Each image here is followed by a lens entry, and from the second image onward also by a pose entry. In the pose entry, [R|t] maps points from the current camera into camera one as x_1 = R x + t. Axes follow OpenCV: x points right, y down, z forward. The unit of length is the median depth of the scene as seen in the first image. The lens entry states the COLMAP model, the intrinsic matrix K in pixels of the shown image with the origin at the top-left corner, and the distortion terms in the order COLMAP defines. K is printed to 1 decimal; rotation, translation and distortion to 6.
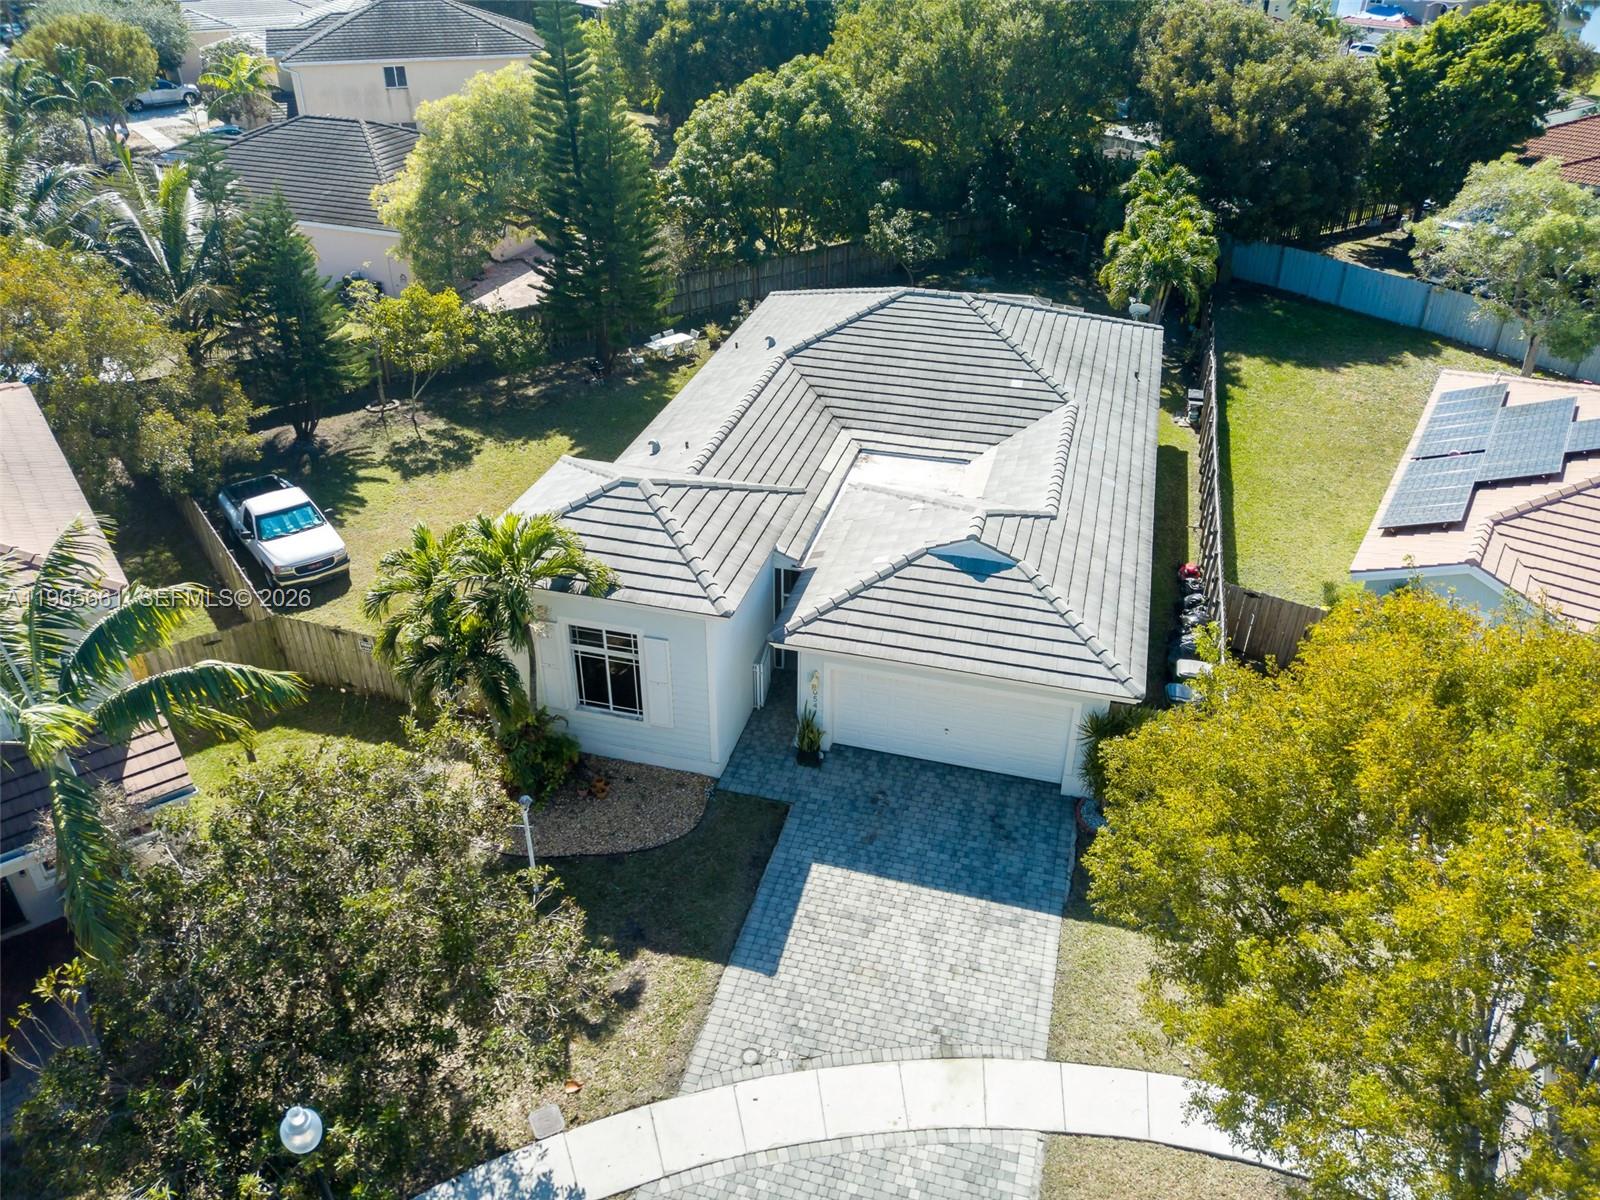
lens RADIAL K [[1188.3, 0, 800.0], [0, 1188.3, 600.0], [0, 0, 1]] dist [0.109923, -0.175611]
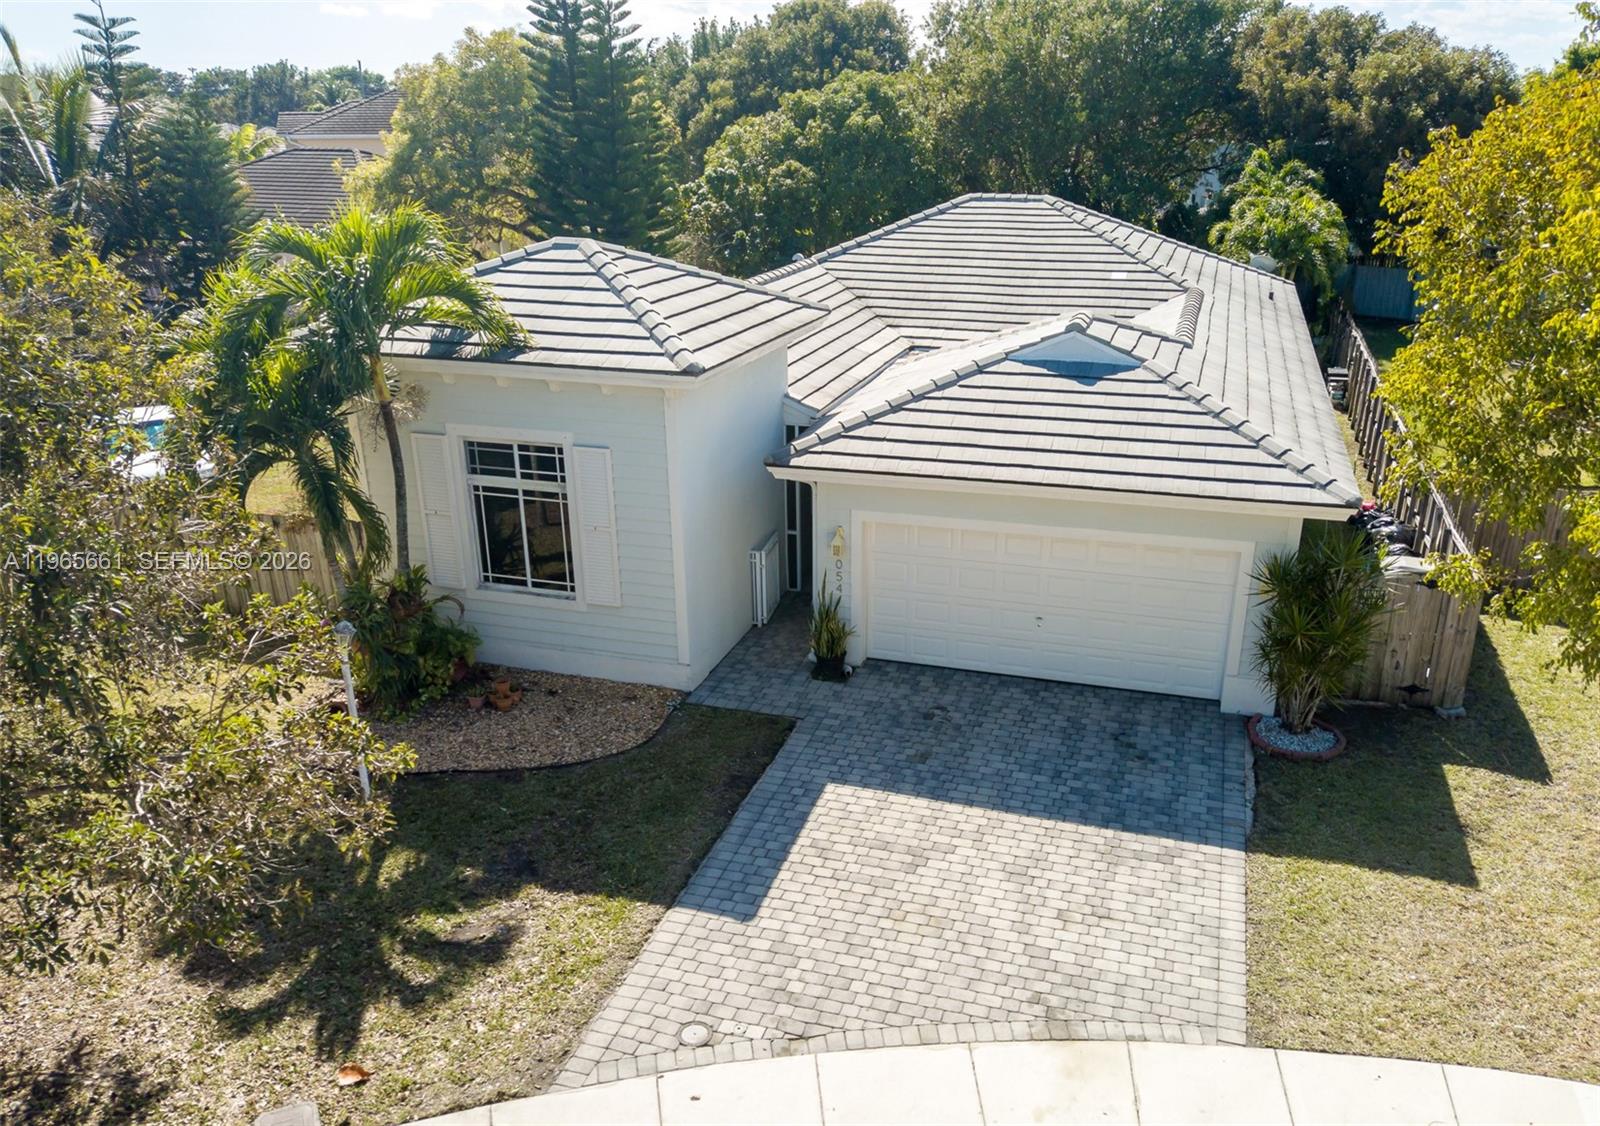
lens RADIAL K [[1244.5, 0, 840.7], [0, 1244.5, 634.6], [0, 0, 1]] dist [0.112309, -0.192628]
pose [[0.999839, 0.004983, -0.017264, 0.026355], [-0.007753, 0.986377, -0.164316, 0.234151], [0.016210, 0.164424, 0.986257, 0.329148]]
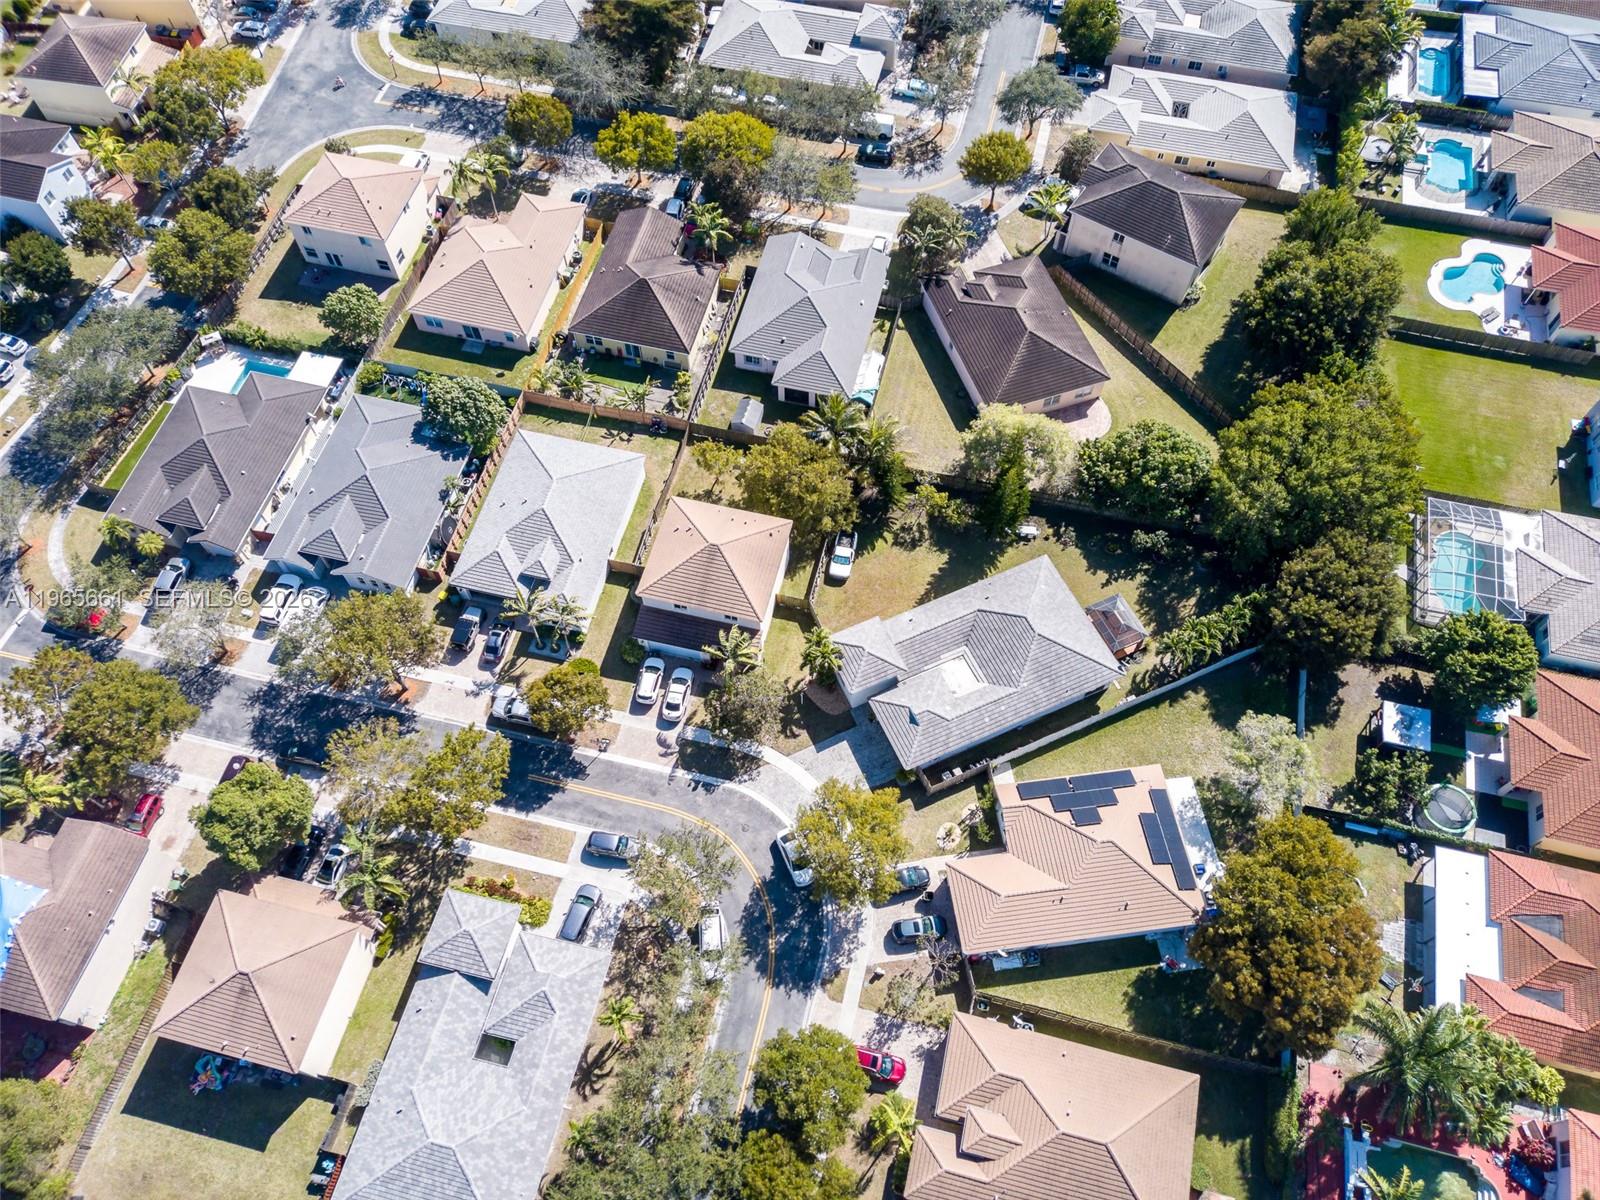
lens RADIAL K [[1188.3, 0, 800.0], [0, 1188.3, 600.0], [0, 0, 1]] dist [0.109923, -0.175611]
pose [[0.638488, 0.665015, -0.387412, 1.212920], [-0.398271, 0.716227, 0.573061, -2.513393], [0.658569, -0.211598, 0.722159, -2.123158]]
